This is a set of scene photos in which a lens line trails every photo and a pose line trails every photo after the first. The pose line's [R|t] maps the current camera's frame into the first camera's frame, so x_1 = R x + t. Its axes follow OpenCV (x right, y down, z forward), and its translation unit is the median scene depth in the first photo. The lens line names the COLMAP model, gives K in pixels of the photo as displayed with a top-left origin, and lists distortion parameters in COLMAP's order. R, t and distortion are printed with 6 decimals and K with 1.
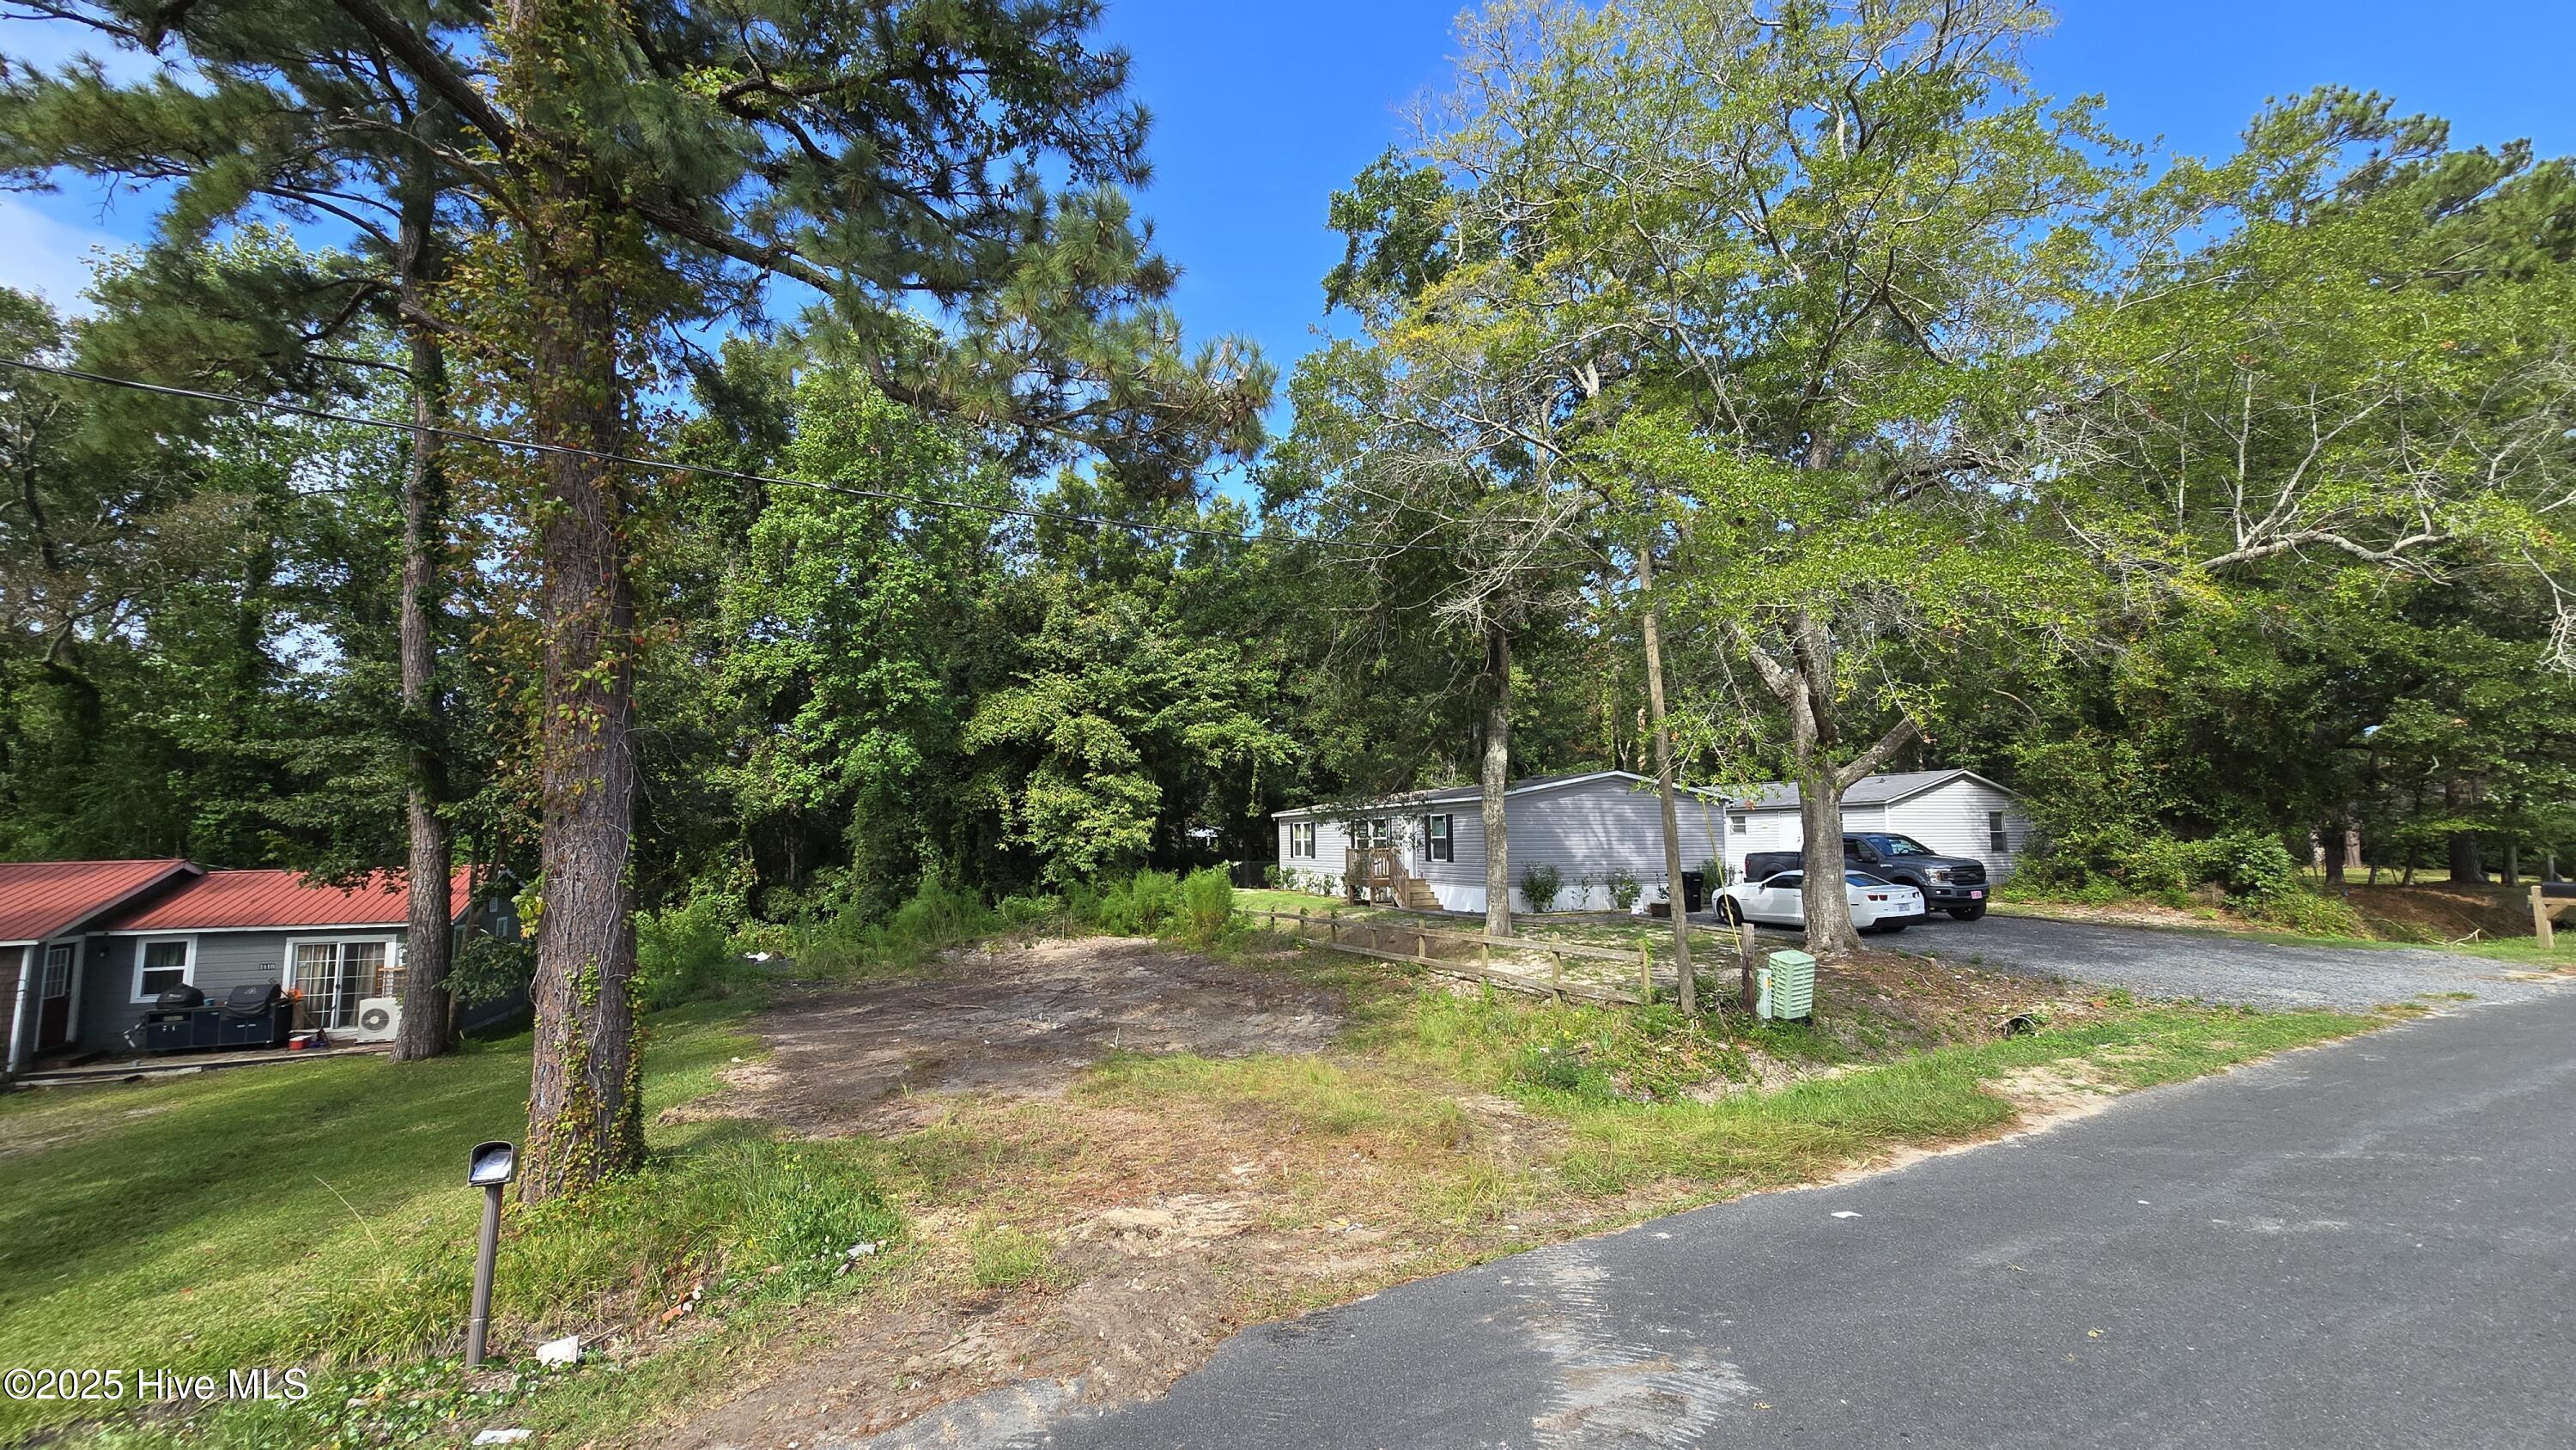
lens RADIAL K [[1017.6, 0, 1277.1], [0, 1017.6, 719.2], [0, 0, 1]] dist [-0.002884, 0.000038]
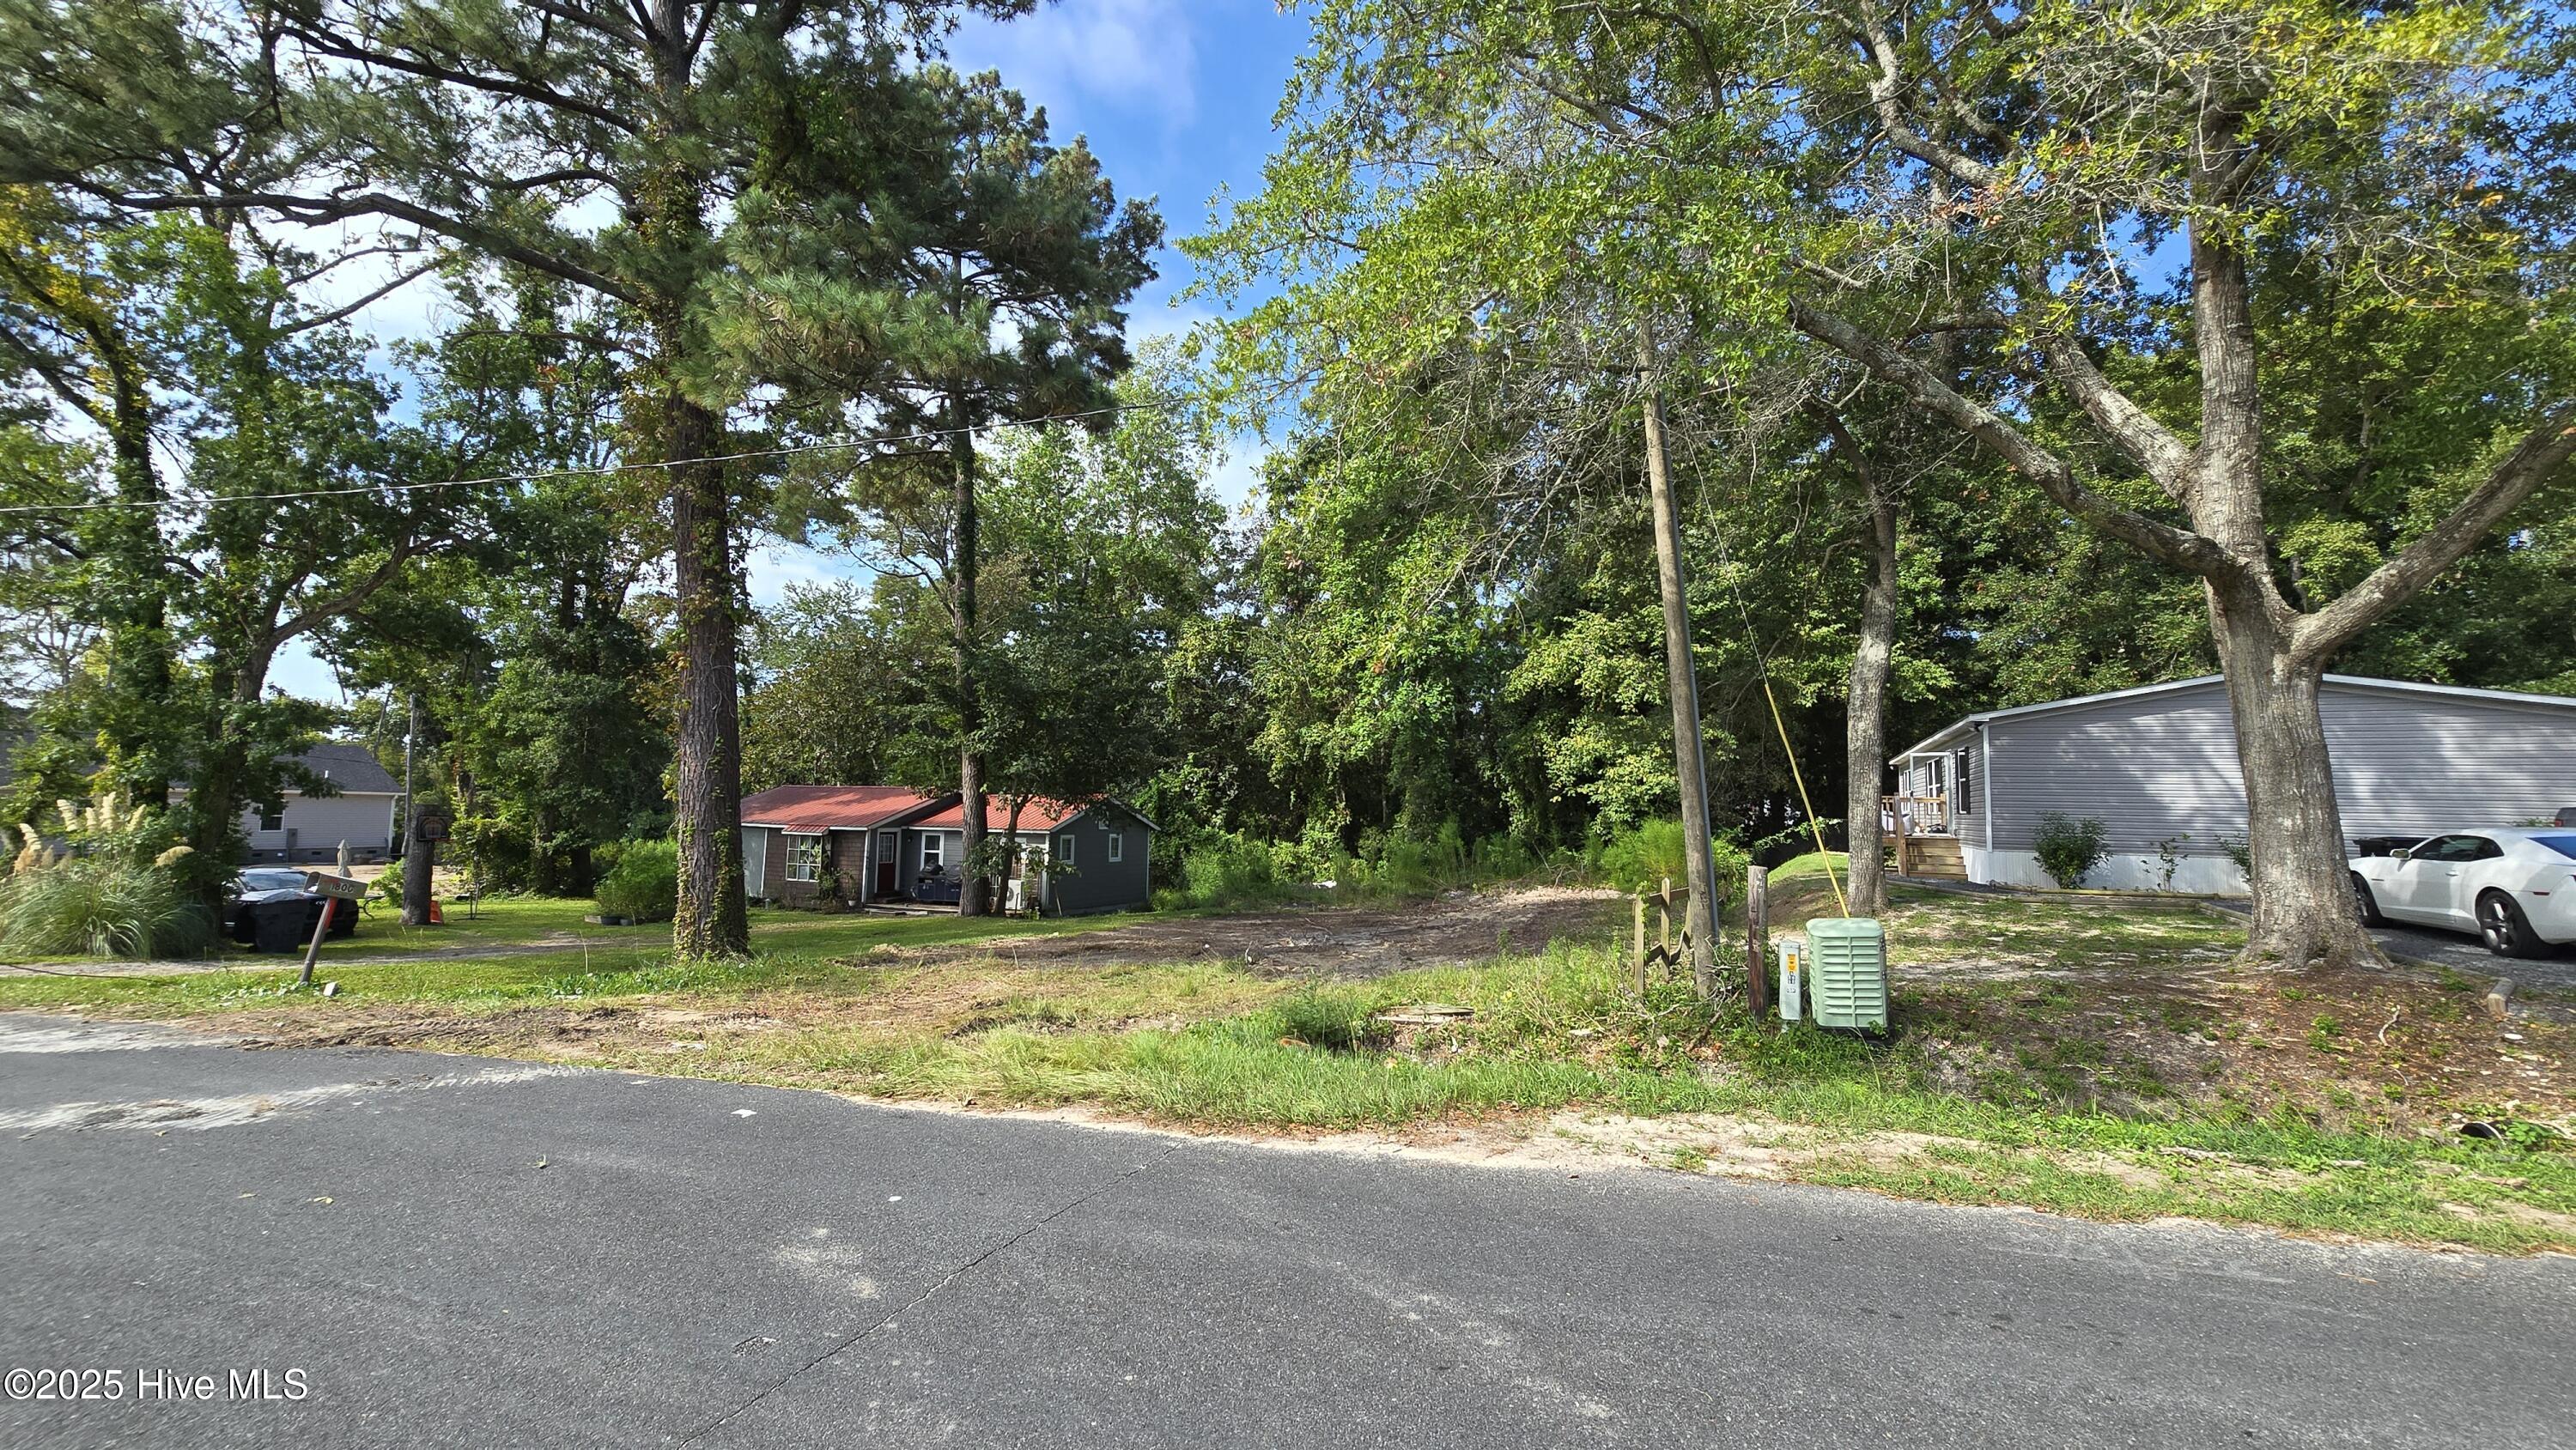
lens RADIAL K [[1032.0, 0, 1260.1], [0, 1032.0, 698.3], [0, 0, 1]] dist [-0.000545, 0.000032]
pose [[0.699684, -0.054115, -0.712400, 0.286676], [0.064324, 0.997849, -0.012623, 0.032570], [0.711551, -0.036992, 0.701660, 0.129521]]
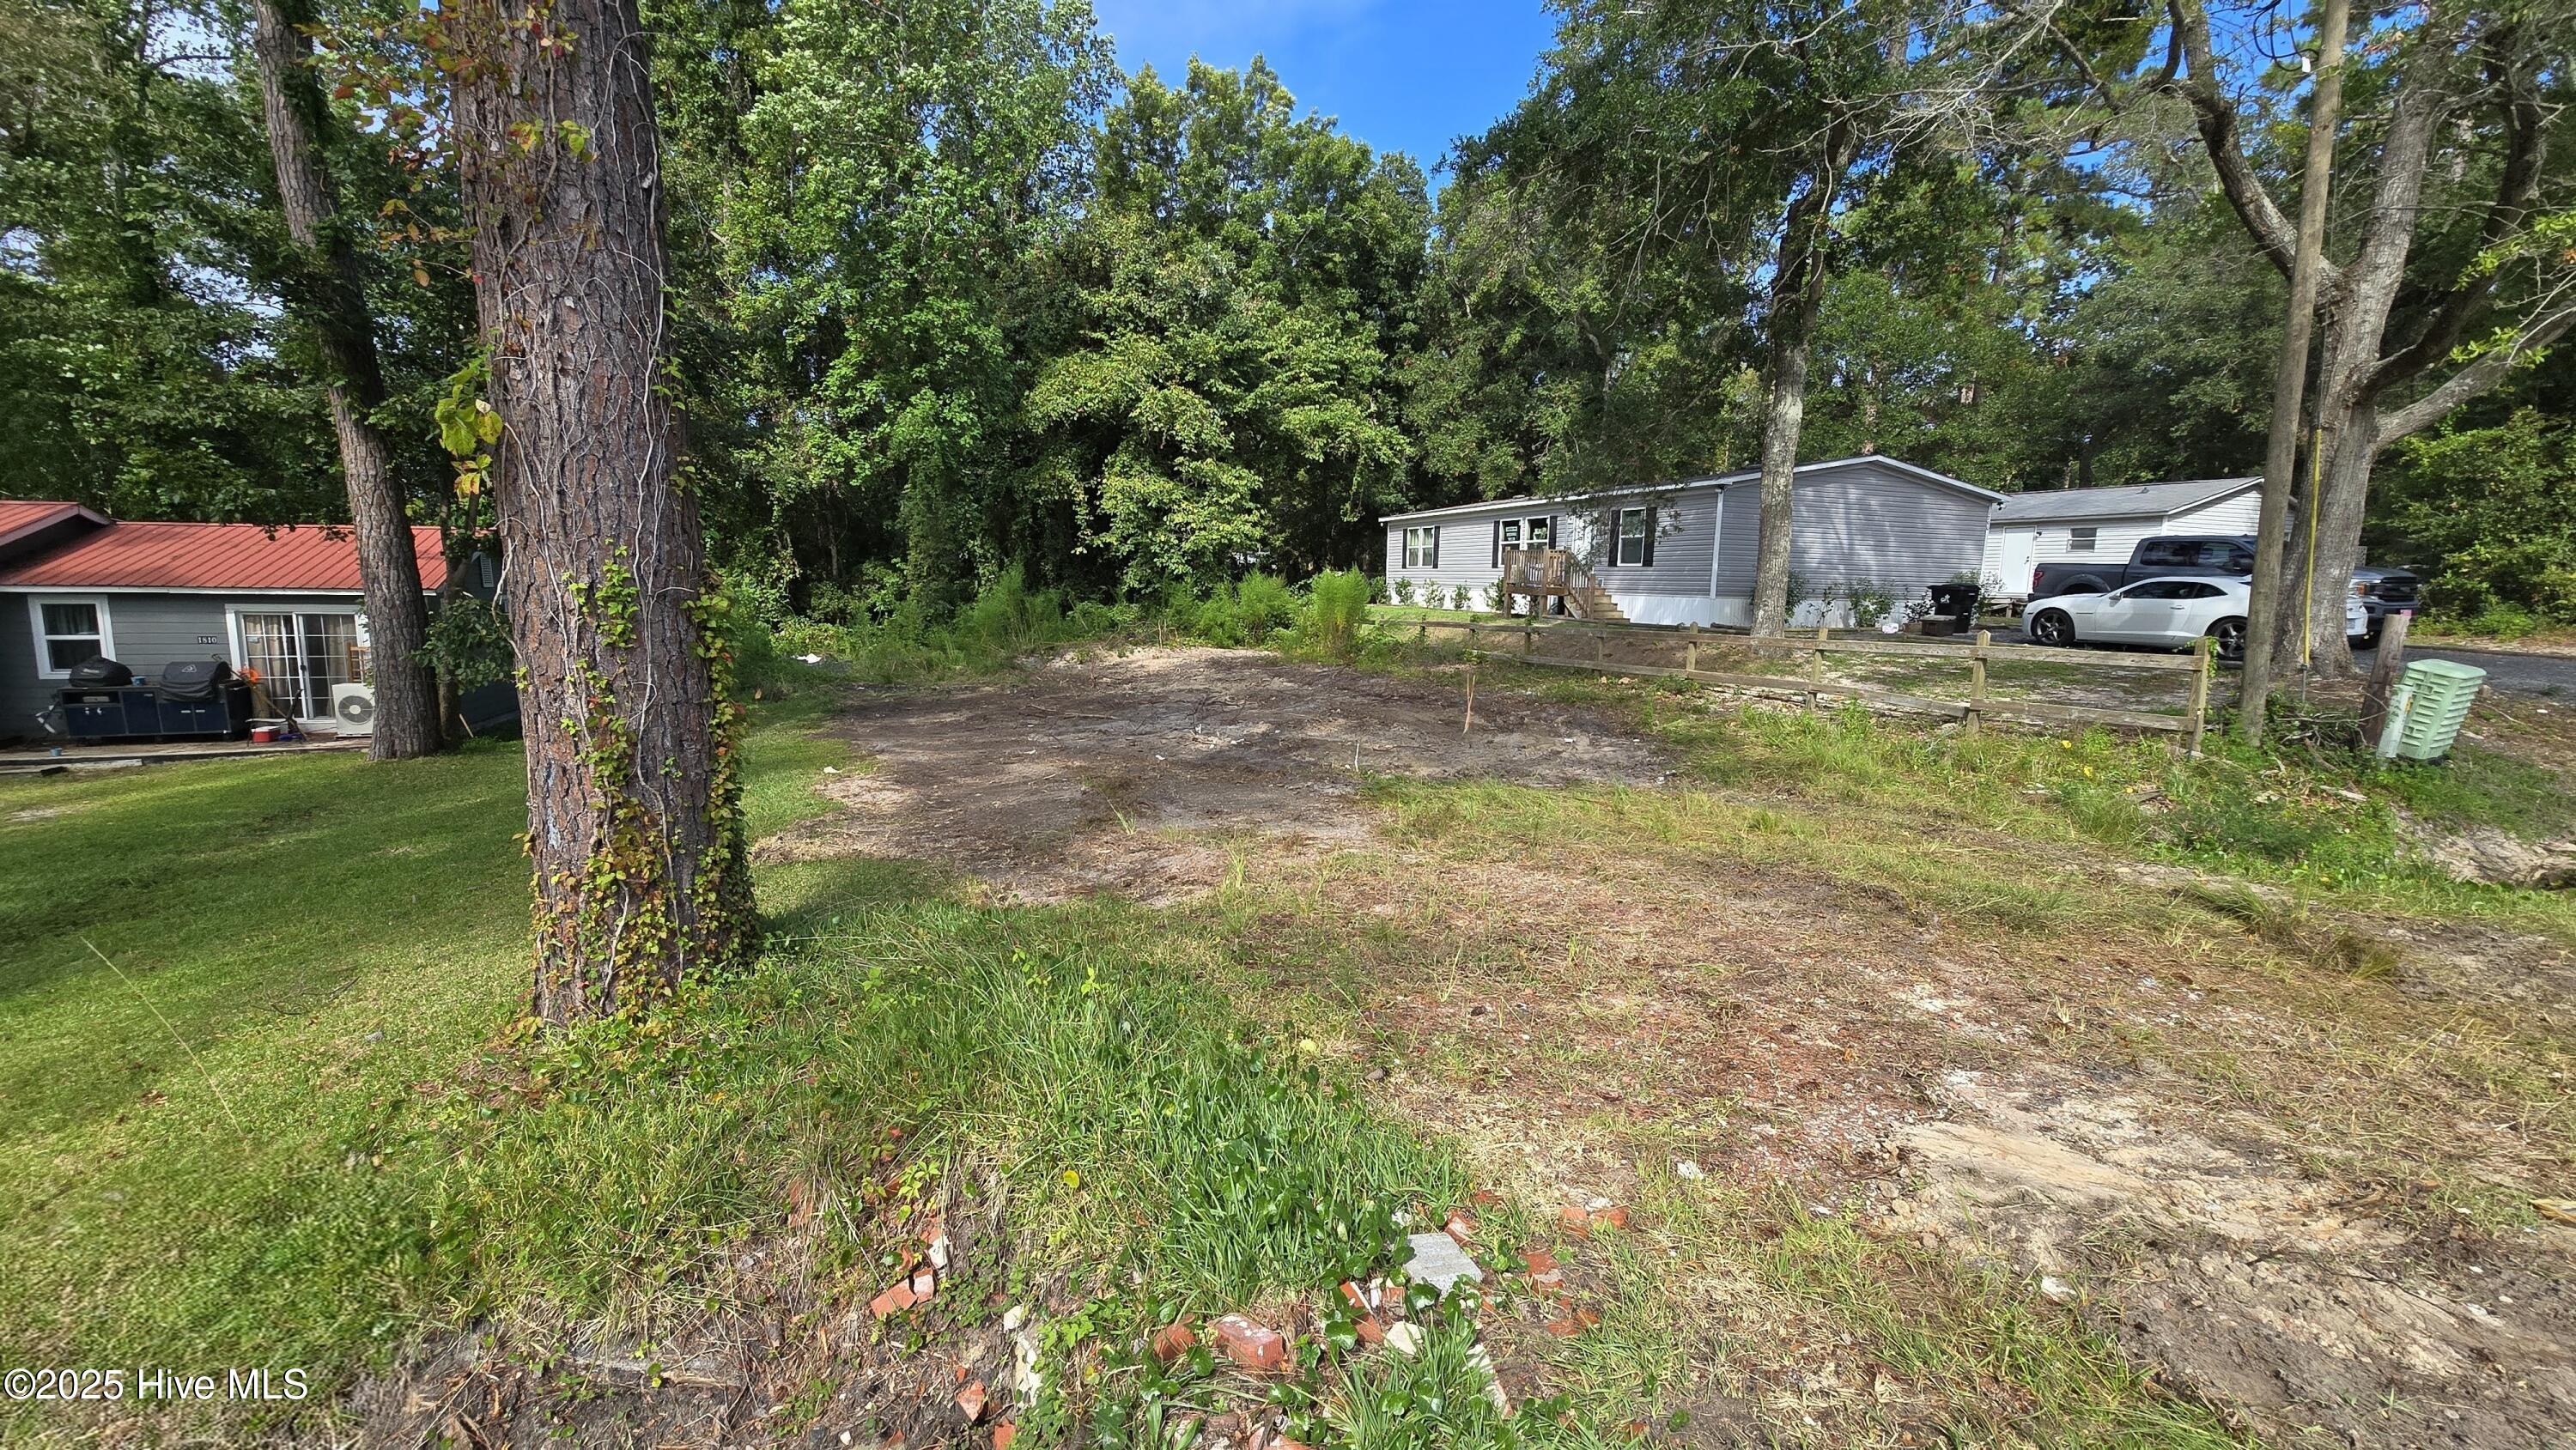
lens RADIAL K [[1053.4, 0, 1292.3], [0, 1053.4, 700.6], [0, 0, 1]] dist [-0.000229, -0.000312]
pose [[0.999496, 0.029812, -0.010891, -0.090530], [-0.026367, 0.970929, 0.237910, 0.045684], [0.017667, -0.237503, 0.971226, 0.131738]]
